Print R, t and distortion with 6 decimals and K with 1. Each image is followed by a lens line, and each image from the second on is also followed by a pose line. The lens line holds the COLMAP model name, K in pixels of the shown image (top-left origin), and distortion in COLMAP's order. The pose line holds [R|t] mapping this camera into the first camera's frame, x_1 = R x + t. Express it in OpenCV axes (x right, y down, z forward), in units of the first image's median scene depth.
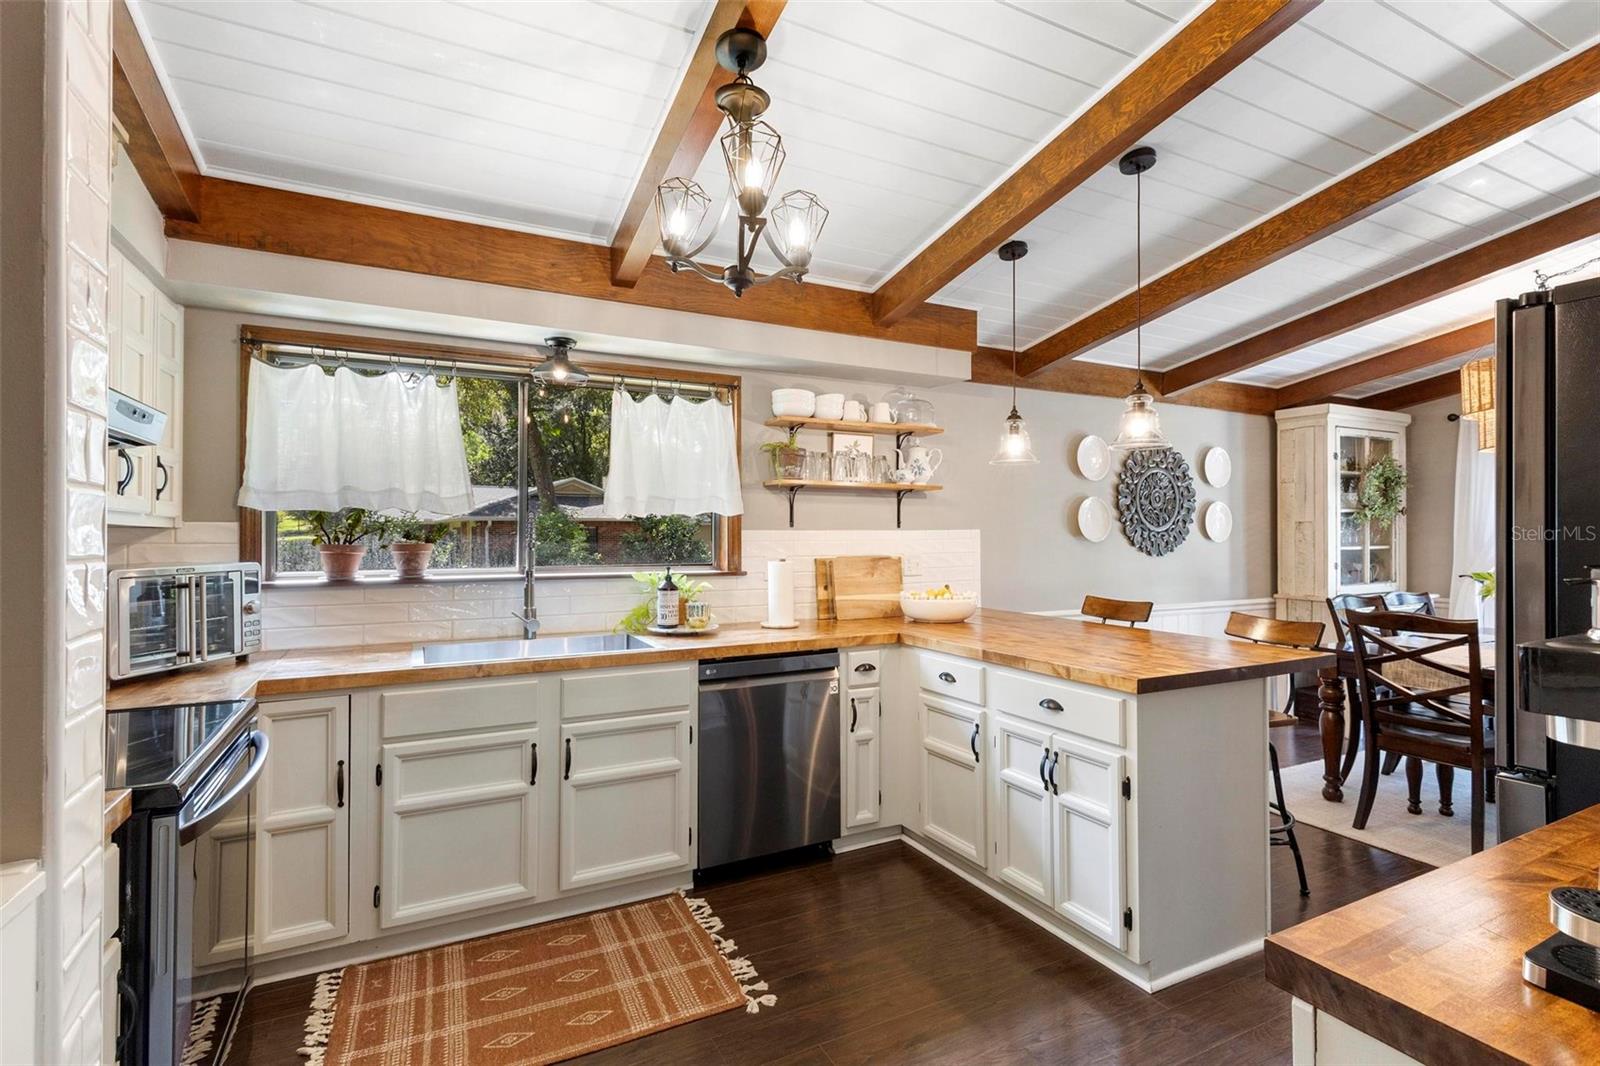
lens RADIAL K [[732.3, 0, 817.2], [0, 732.3, 526.3], [0, 0, 1]] dist [0.014626, -0.005311]
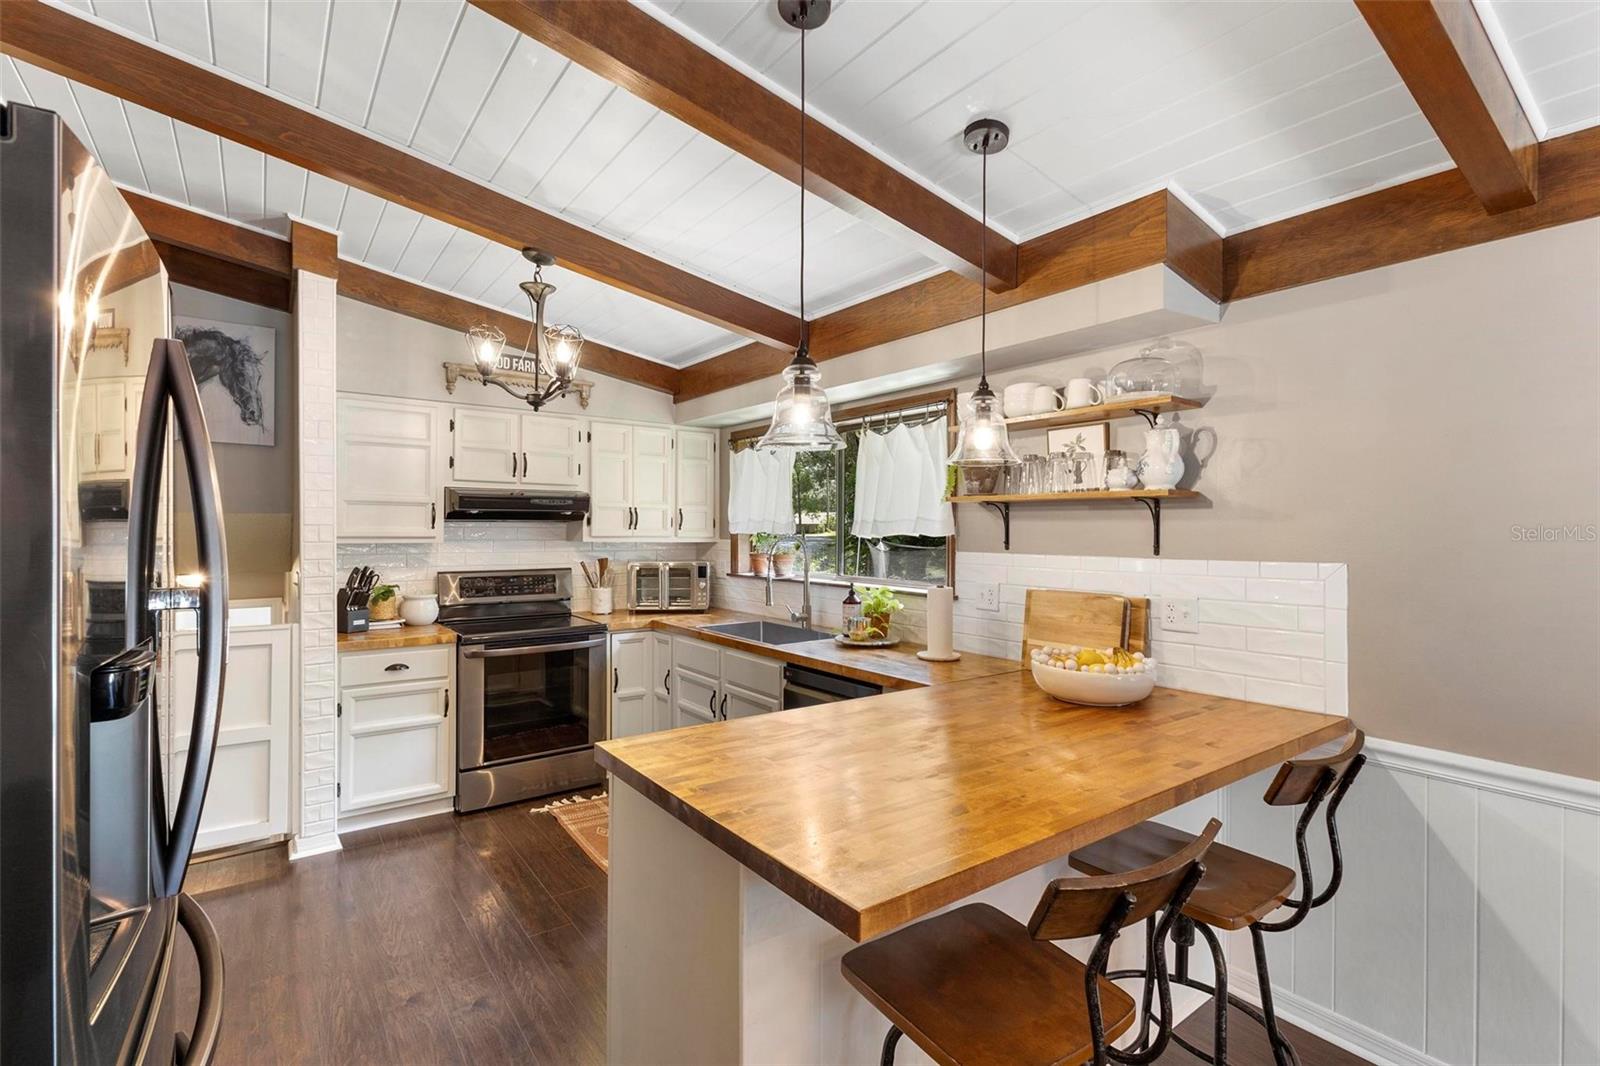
lens RADIAL K [[732.3, 0, 787.1], [0, 732.3, 528.6], [0, 0, 1]] dist [0.014626, -0.005311]
pose [[0.153465, 0.002379, -0.988151, 0.931390], [0.006336, 0.999974, 0.003392, -0.033818], [0.988134, -0.006782, 0.153446, 0.759228]]
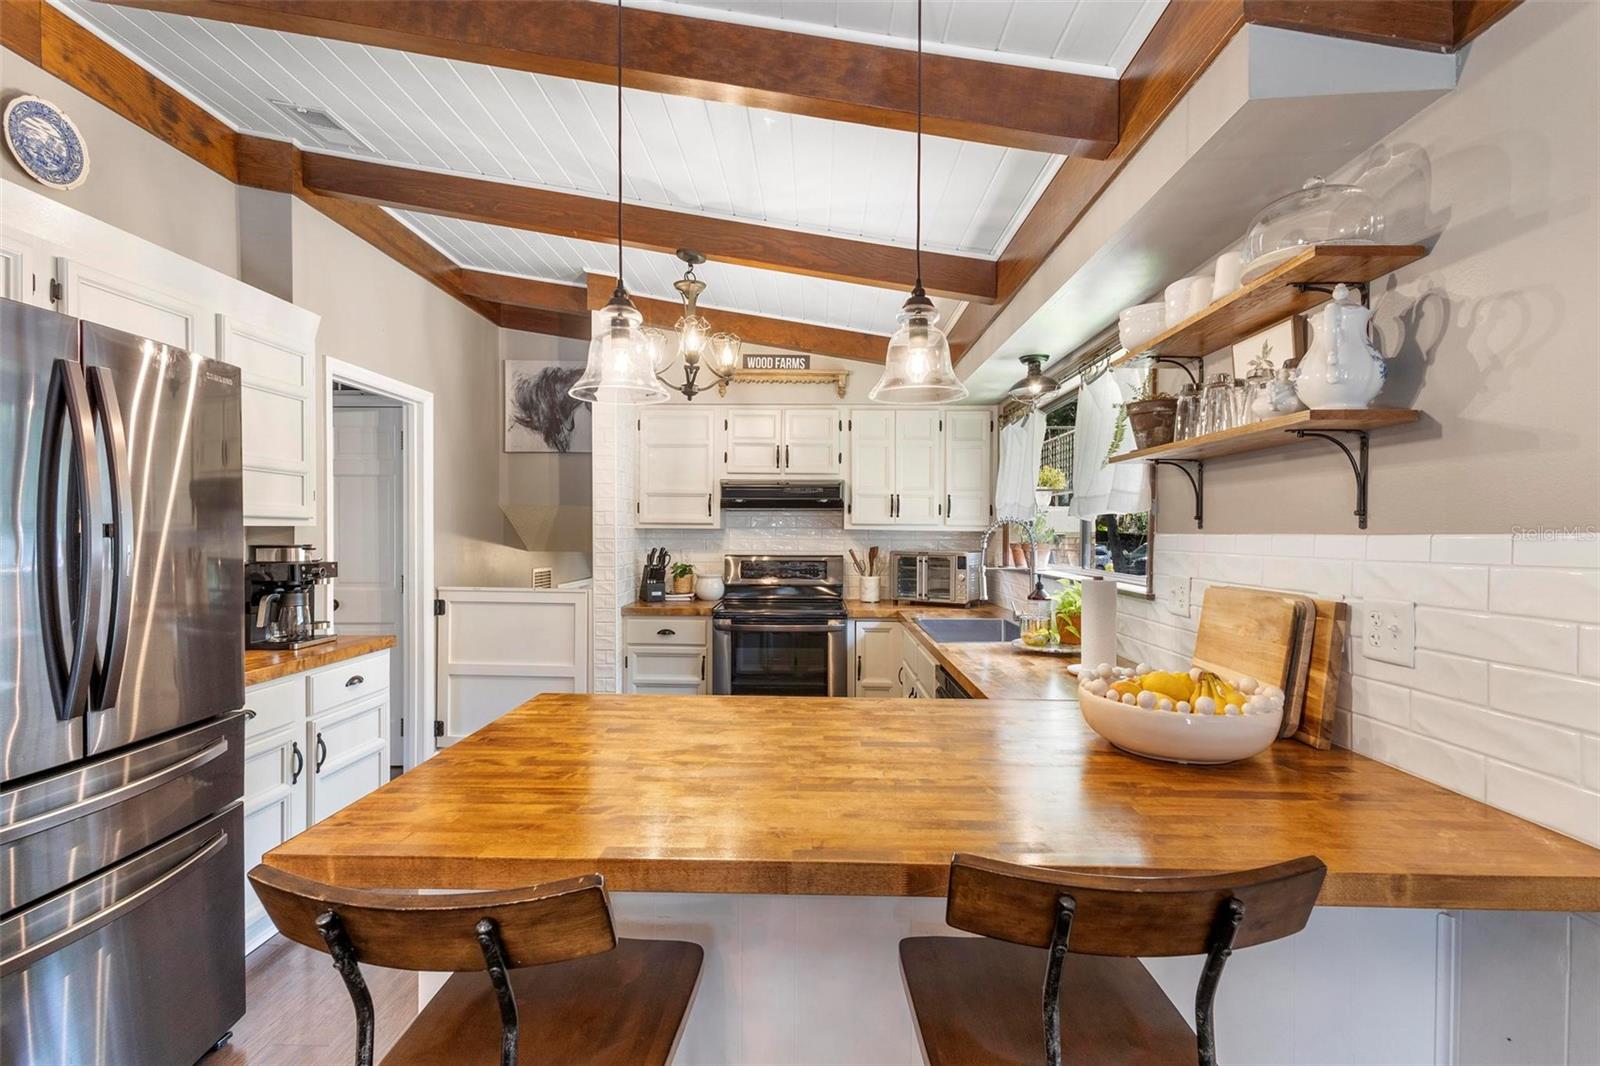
lens RADIAL K [[732.3, 0, 792.5], [0, 732.3, 536.2], [0, 0, 1]] dist [0.014626, -0.005311]
pose [[-0.478122, 0.006489, -0.878269, 0.775322], [0.006024, 0.999973, 0.004109, 0.002987], [0.878273, -0.003326, -0.478149, 1.207678]]
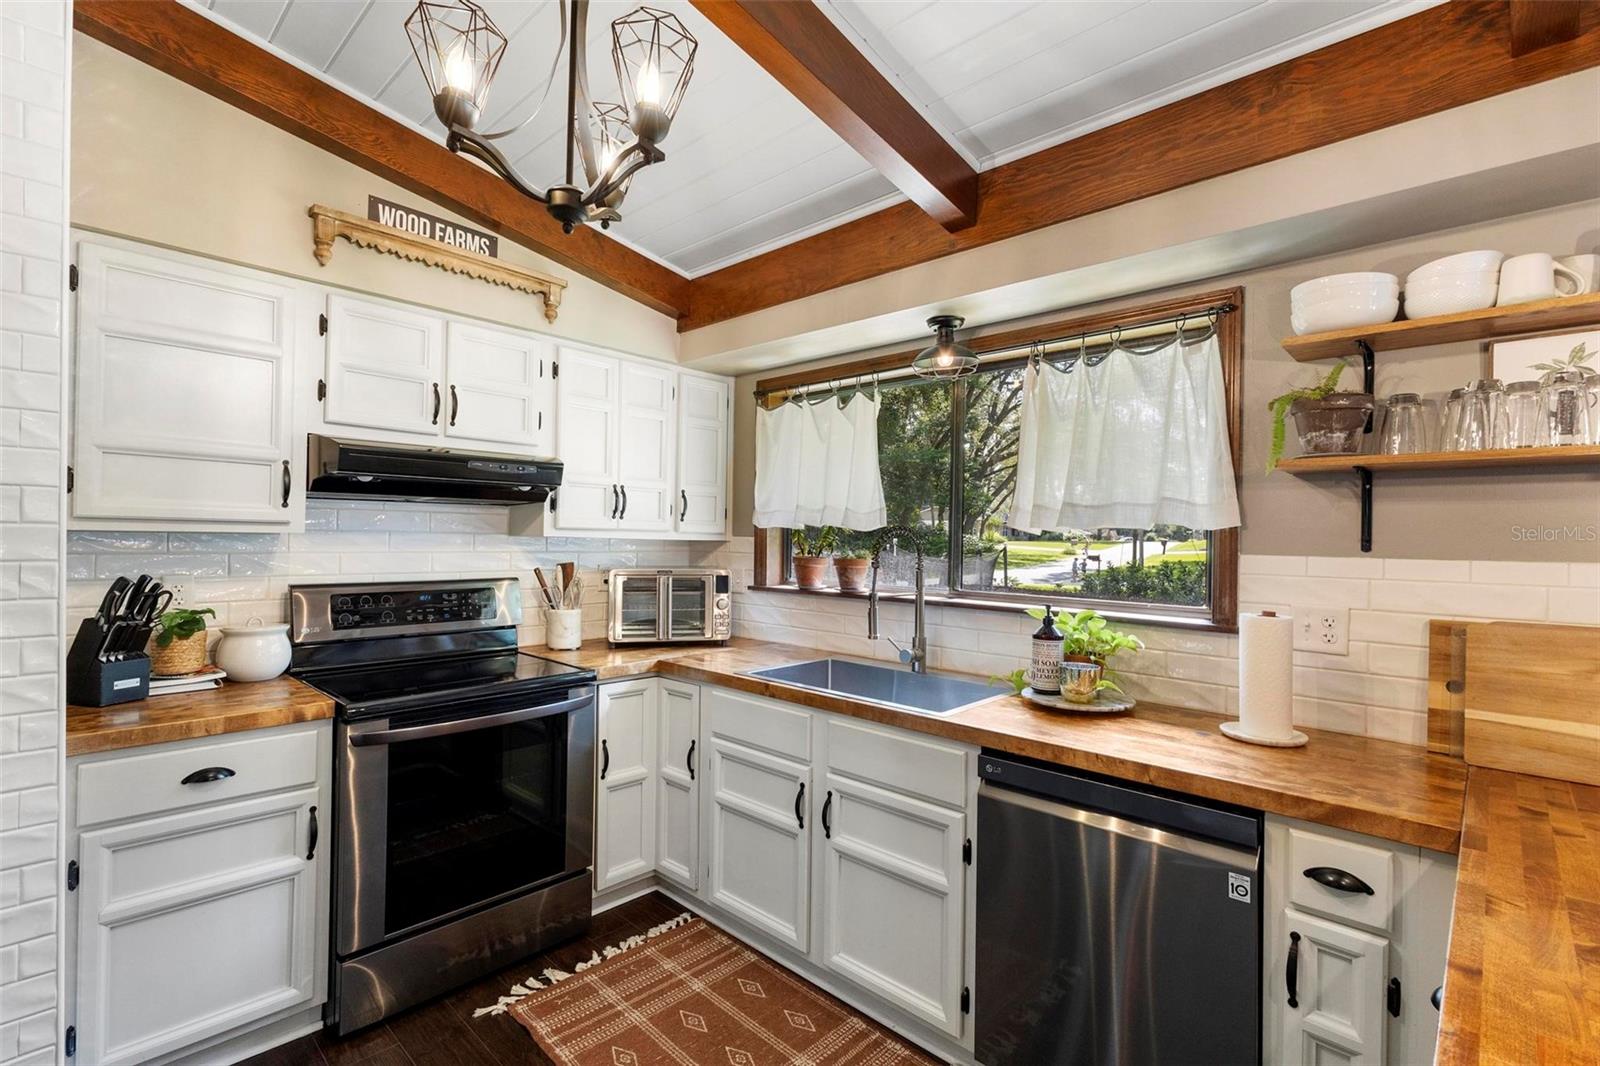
lens RADIAL K [[732.3, 0, 786.1], [0, 732.3, 535.6], [0, 0, 1]] dist [0.014626, -0.005311]
pose [[0.329388, 0.005614, -0.944178, 0.381180], [-0.006797, 0.999971, 0.003574, -0.010912], [0.944170, 0.005241, 0.329417, 0.561513]]
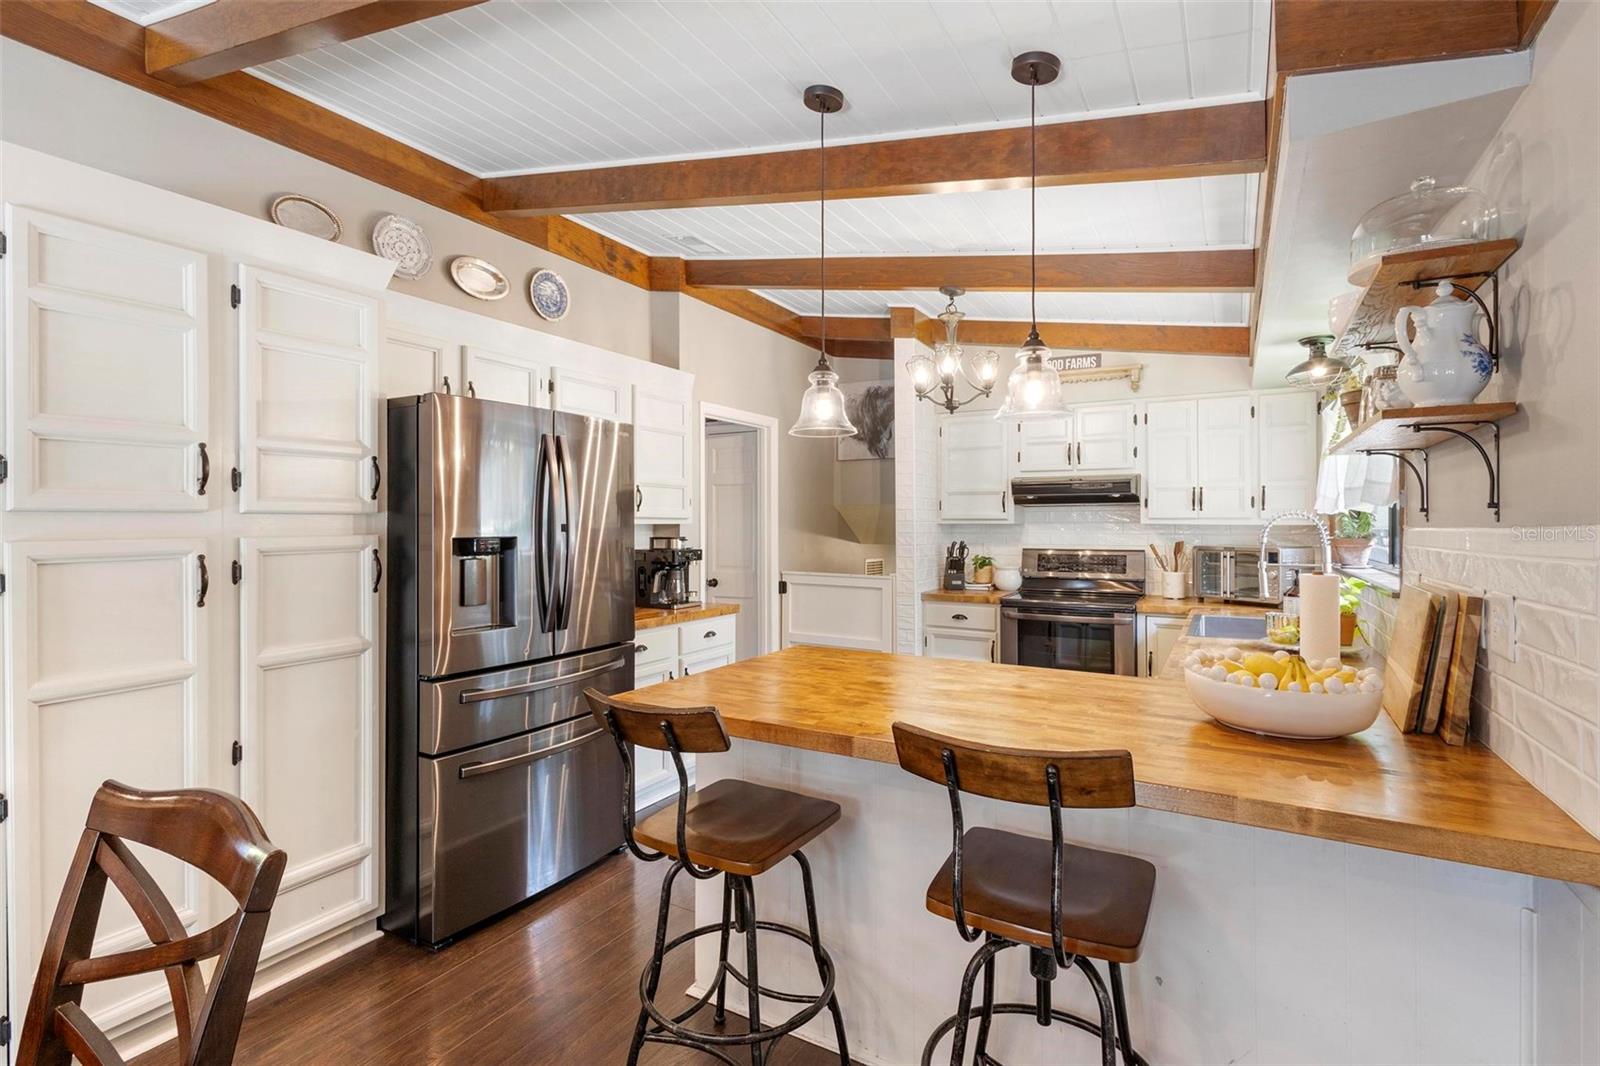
lens RADIAL K [[732.3, 0, 801.3], [0, 732.3, 520.4], [0, 0, 1]] dist [0.014626, -0.005311]
pose [[-0.835334, -0.000416, -0.549743, 0.803605], [0.008700, 0.999864, -0.013977, 0.004074], [0.549674, -0.016458, -0.835217, 1.452621]]
